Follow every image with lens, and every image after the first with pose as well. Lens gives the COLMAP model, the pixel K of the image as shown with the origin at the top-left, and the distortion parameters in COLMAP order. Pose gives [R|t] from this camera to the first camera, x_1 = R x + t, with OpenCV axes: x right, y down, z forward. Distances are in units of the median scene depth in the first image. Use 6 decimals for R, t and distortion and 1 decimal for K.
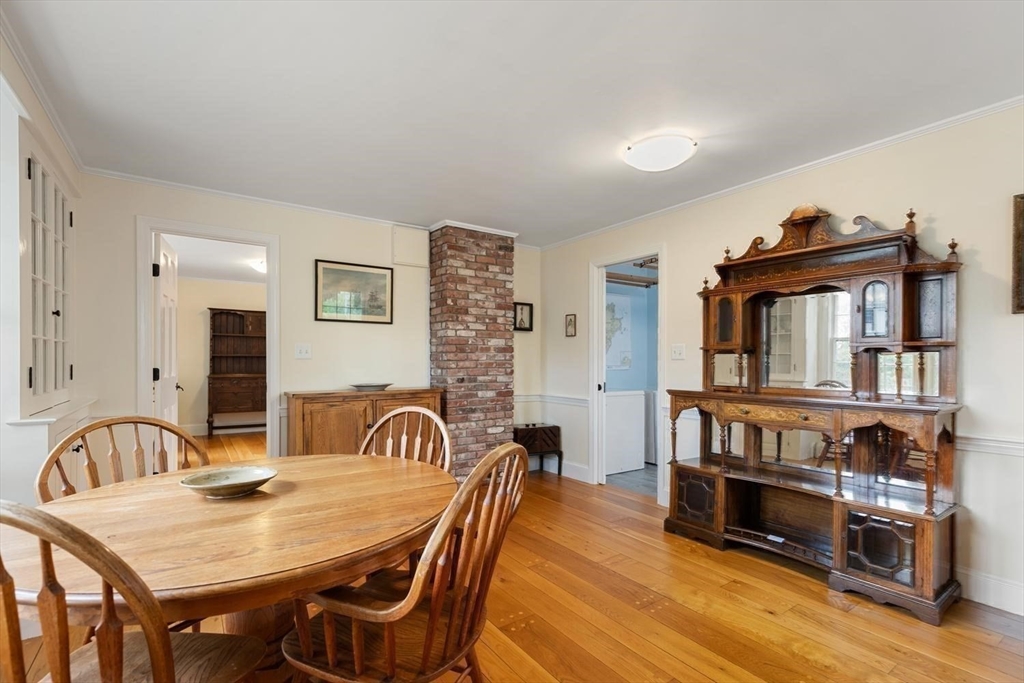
lens RADIAL K [[479.3, 0, 510.5], [0, 479.3, 362.4], [0, 0, 1]] dist [0.000473, -0.000010]
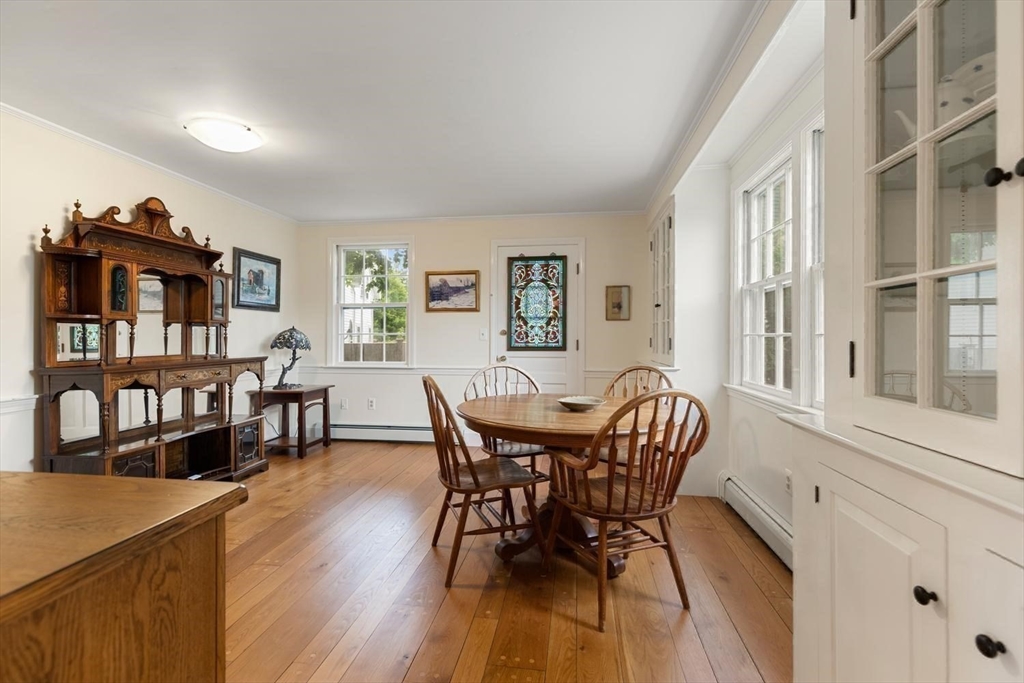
lens RADIAL K [[472.5, 0, 504.9], [0, 472.5, 342.9], [0, 0, 1]] dist [0.001161, -0.000051]
pose [[-0.734281, -0.017138, 0.678629, -0.832402], [-0.002271, 0.999738, 0.022790, -0.004789], [-0.678842, 0.015193, -0.734128, 1.326236]]
